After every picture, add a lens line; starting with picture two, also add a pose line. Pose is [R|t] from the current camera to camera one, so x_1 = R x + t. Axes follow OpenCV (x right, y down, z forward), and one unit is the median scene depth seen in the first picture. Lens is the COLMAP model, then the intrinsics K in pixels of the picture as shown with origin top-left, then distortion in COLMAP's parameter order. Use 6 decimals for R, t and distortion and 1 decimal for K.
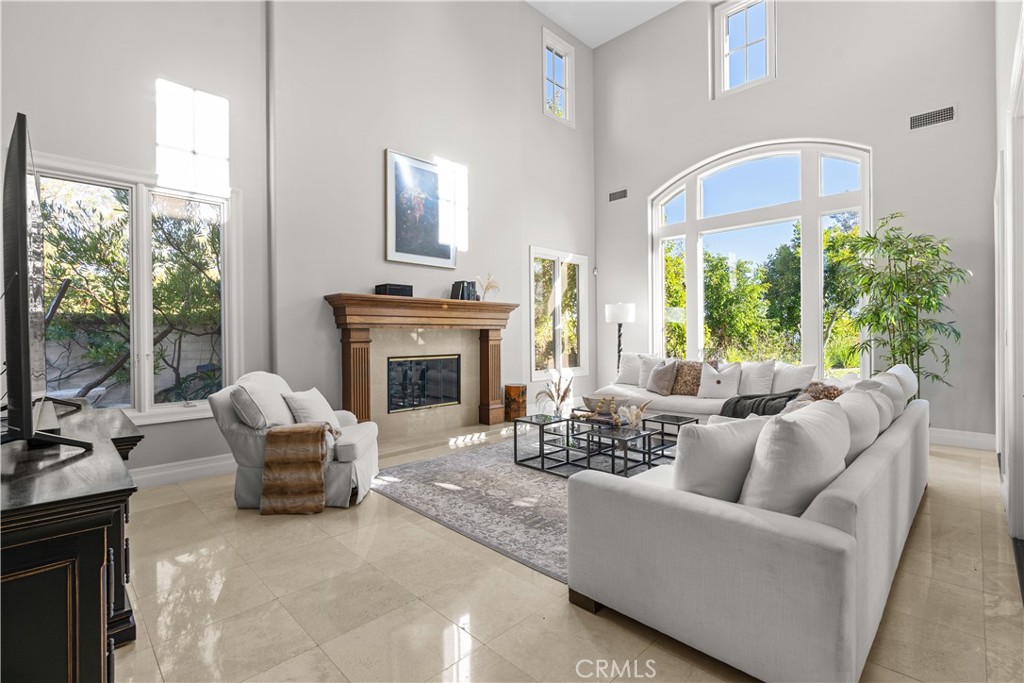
lens RADIAL K [[468.7, 0, 513.4], [0, 468.7, 339.2], [0, 0, 1]] dist [-0.005945, -0.001416]
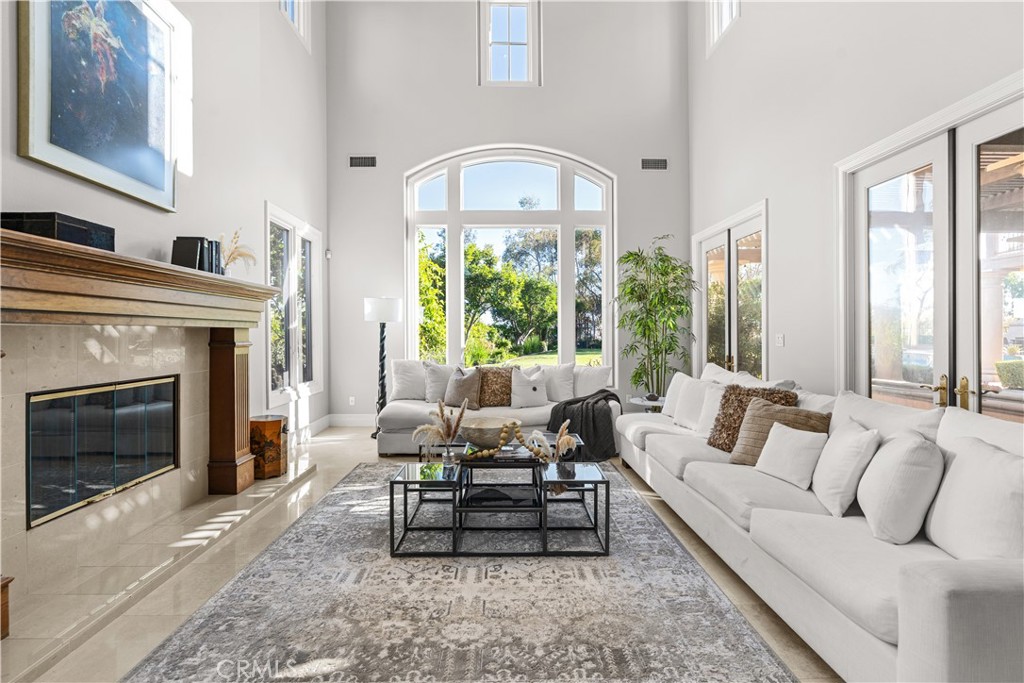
lens RADIAL K [[468.7, 0, 510.7], [0, 468.7, 338.0], [0, 0, 1]] dist [-0.005945, -0.001416]
pose [[0.685328, -0.001271, 0.728234, -0.253242], [0.005700, 0.999977, -0.003619, -0.005278], [-0.728213, 0.006632, 0.685319, 0.380734]]
